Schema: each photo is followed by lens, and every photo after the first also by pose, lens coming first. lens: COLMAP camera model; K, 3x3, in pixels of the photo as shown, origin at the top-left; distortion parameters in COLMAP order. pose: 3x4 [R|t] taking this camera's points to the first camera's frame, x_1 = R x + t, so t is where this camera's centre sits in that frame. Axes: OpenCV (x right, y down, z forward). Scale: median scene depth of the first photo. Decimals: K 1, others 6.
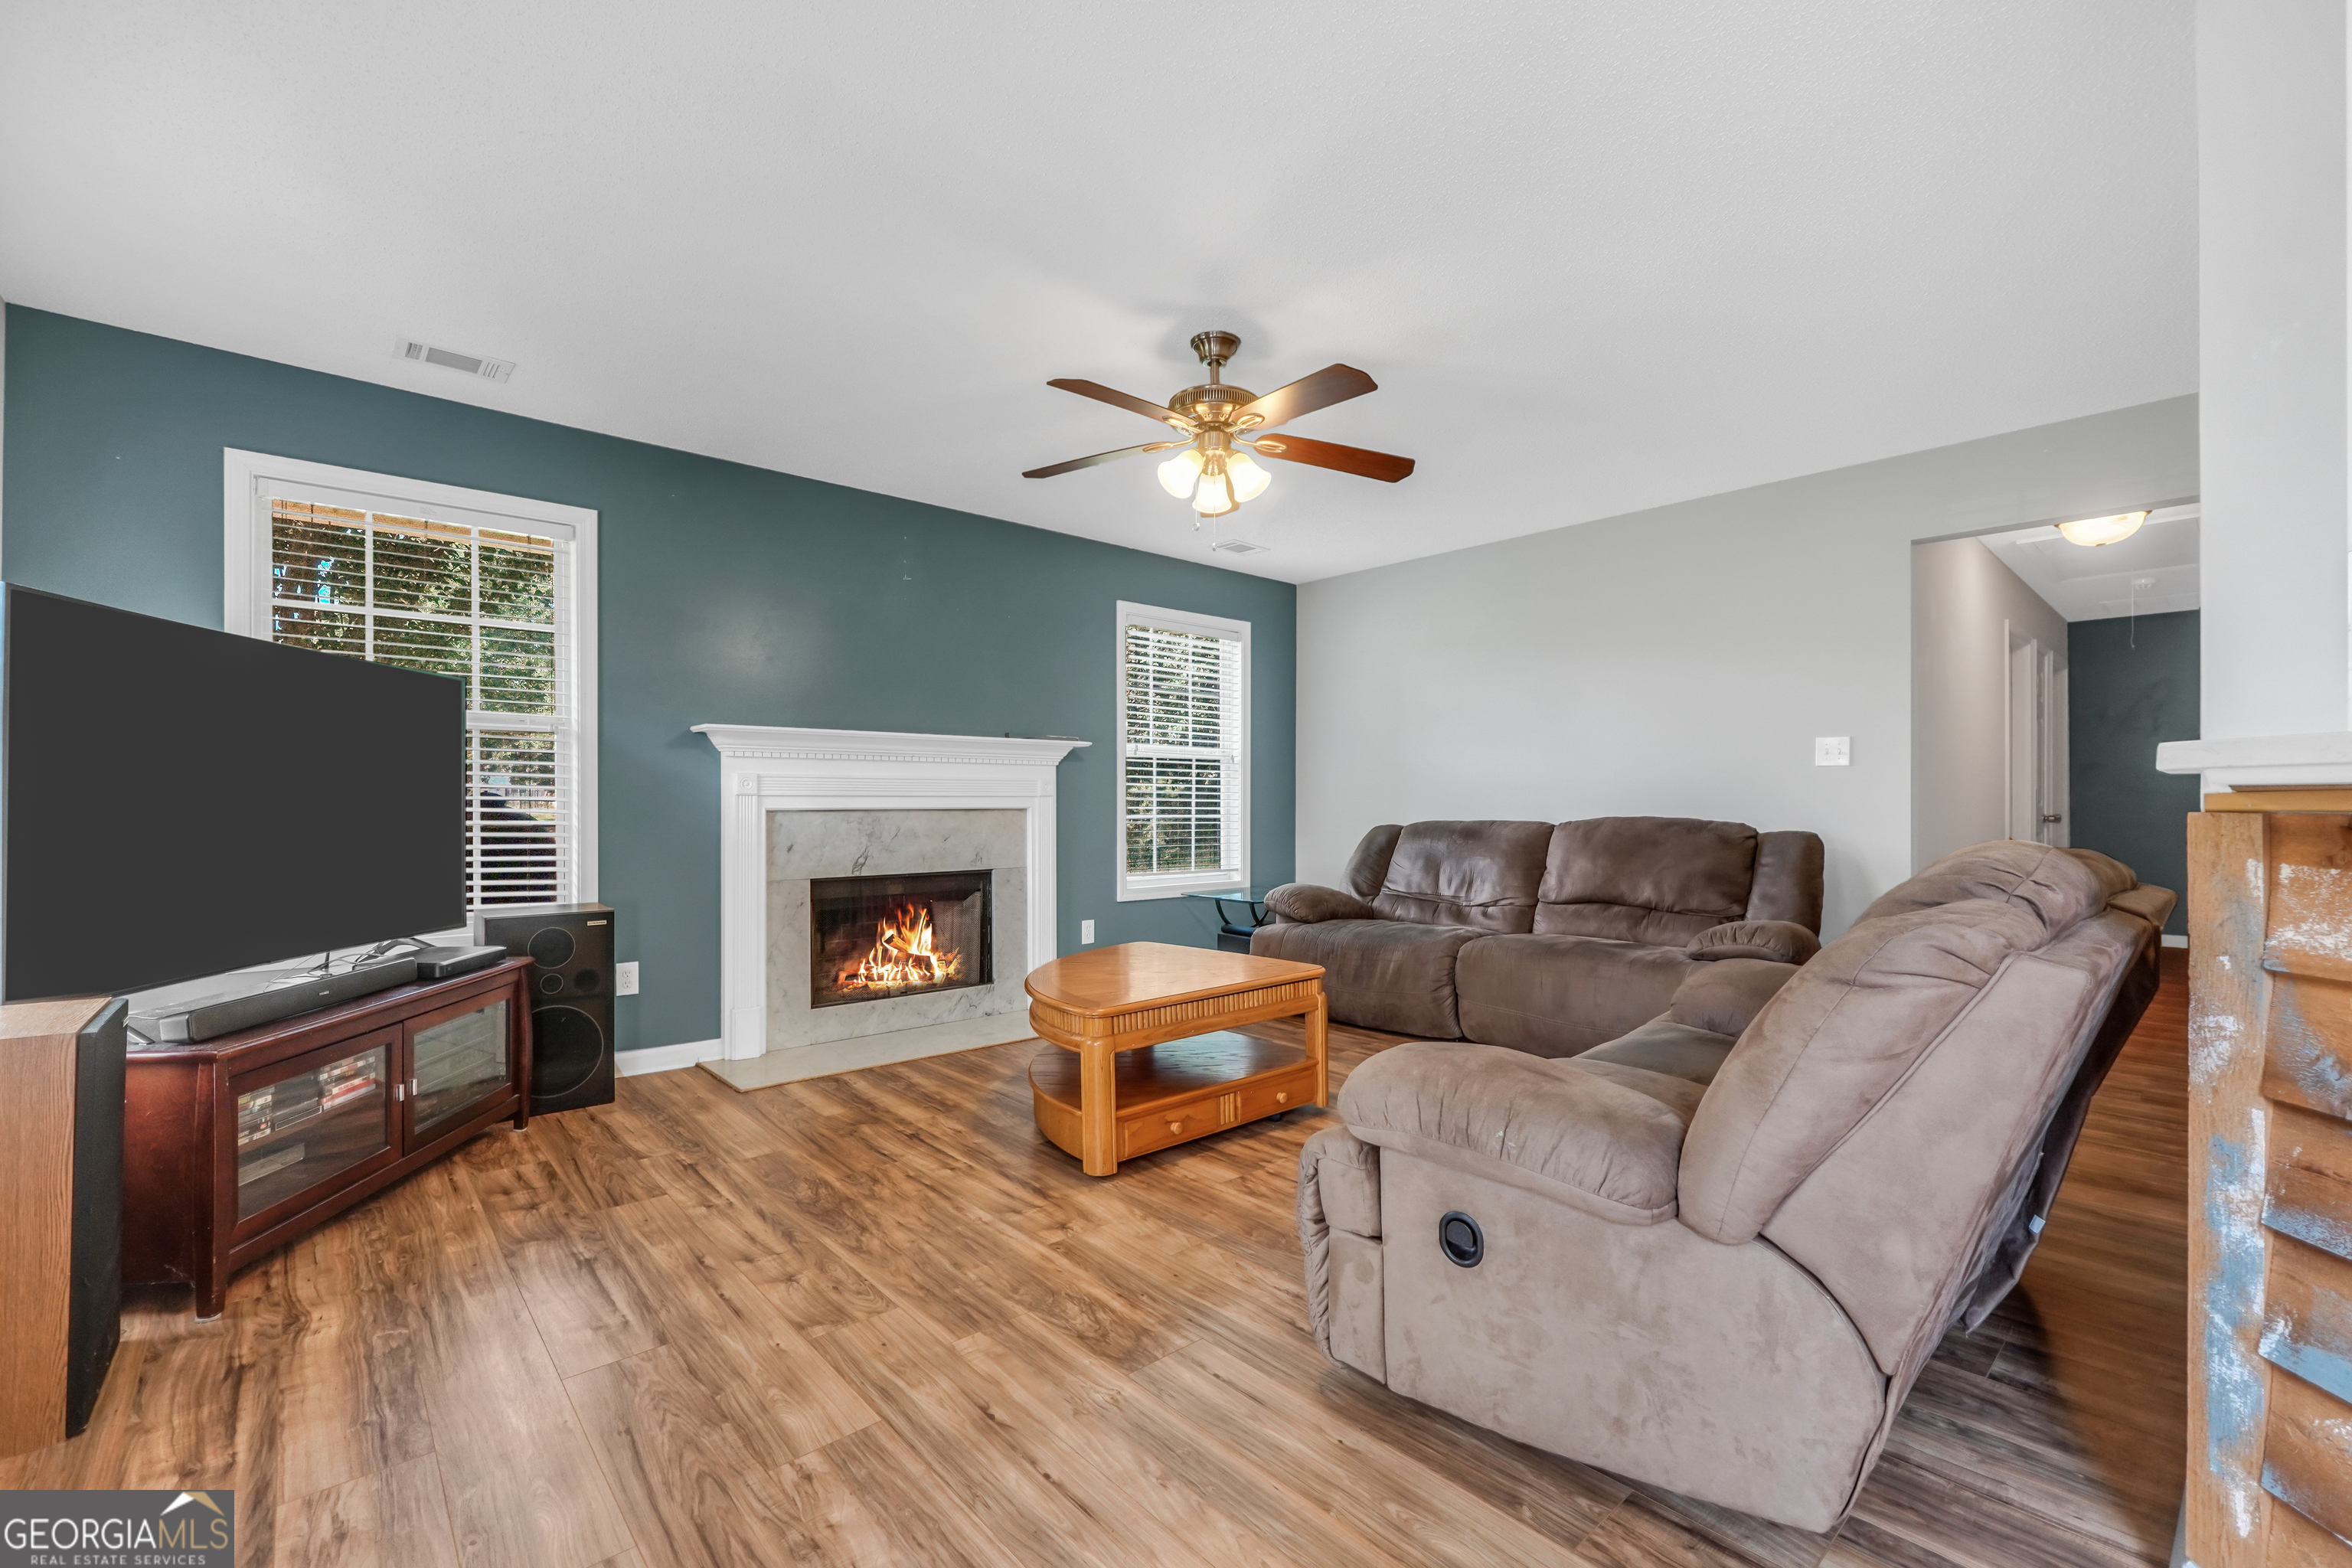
lens RADIAL K [[1007.7, 0, 1160.4], [0, 1007.7, 810.2], [0, 0, 1]] dist [-0.009895, 0.000387]
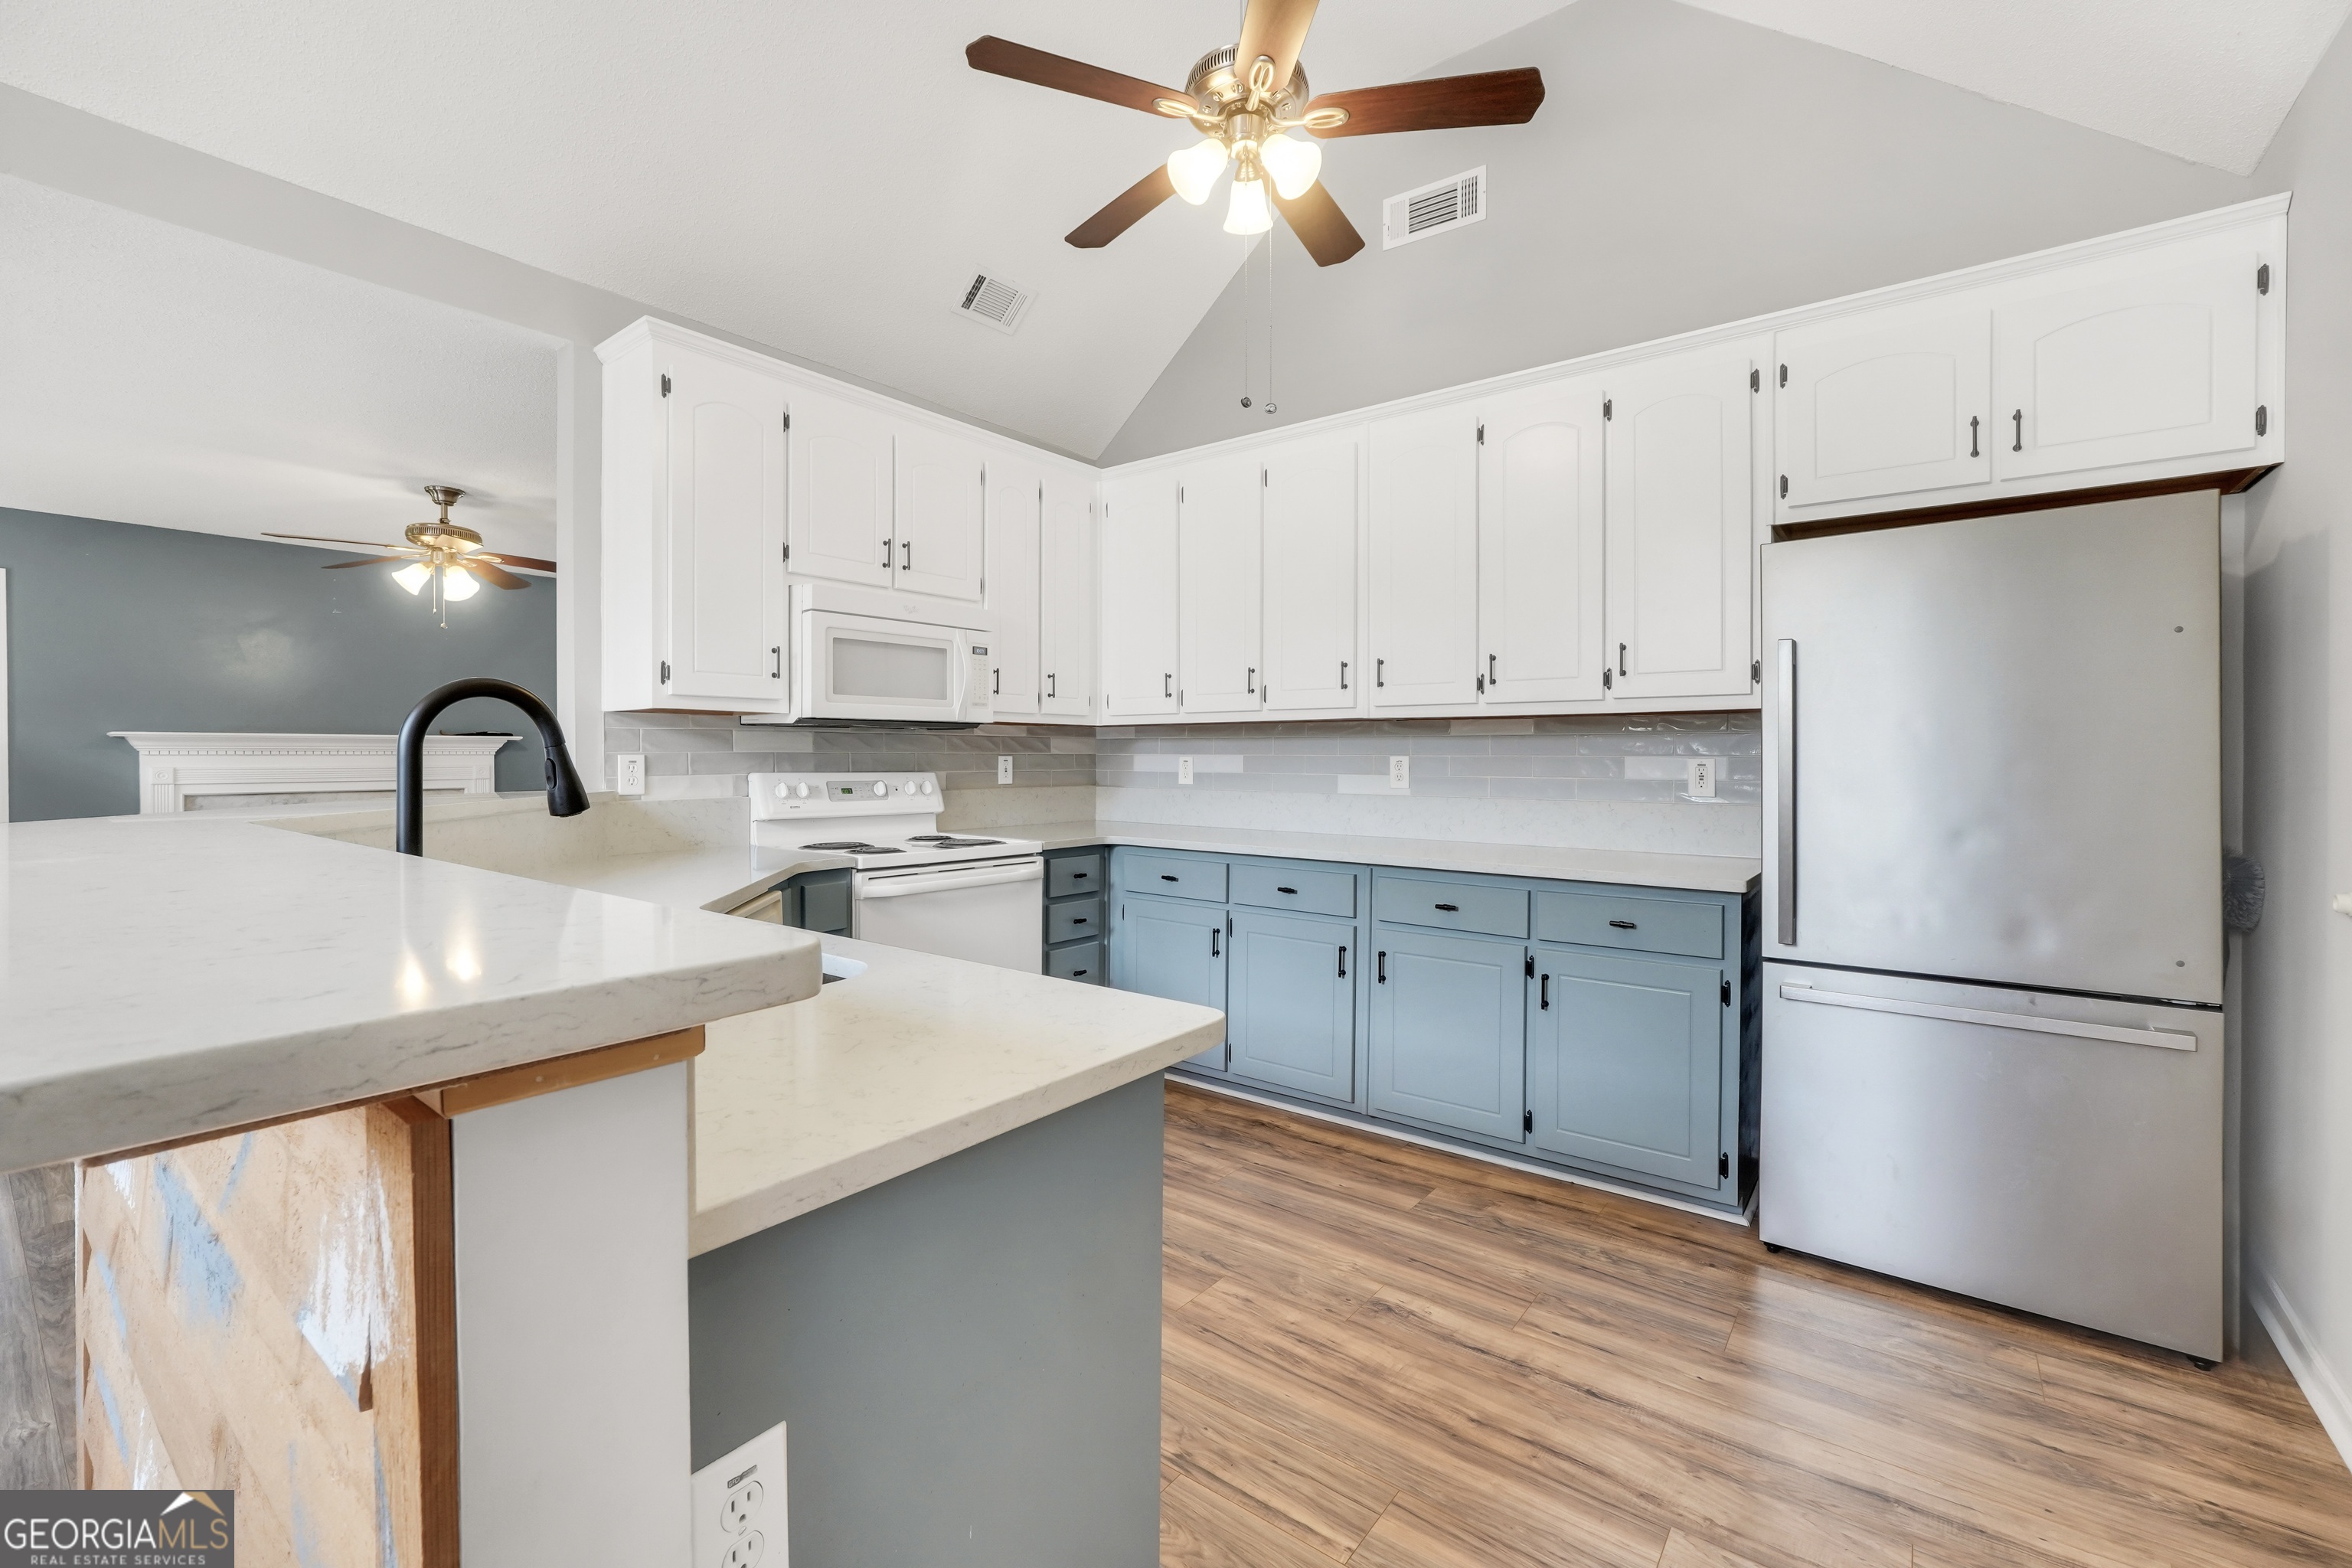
lens RADIAL K [[995.4, 0, 1161.9], [0, 995.4, 766.4], [0, 0, 1]] dist [-0.019665, 0.006810]
pose [[0.981892, -0.001881, 0.189433, 0.620338], [0.001508, 0.999997, 0.002114, -0.038937], [-0.189437, -0.001790, 0.981891, -0.497019]]
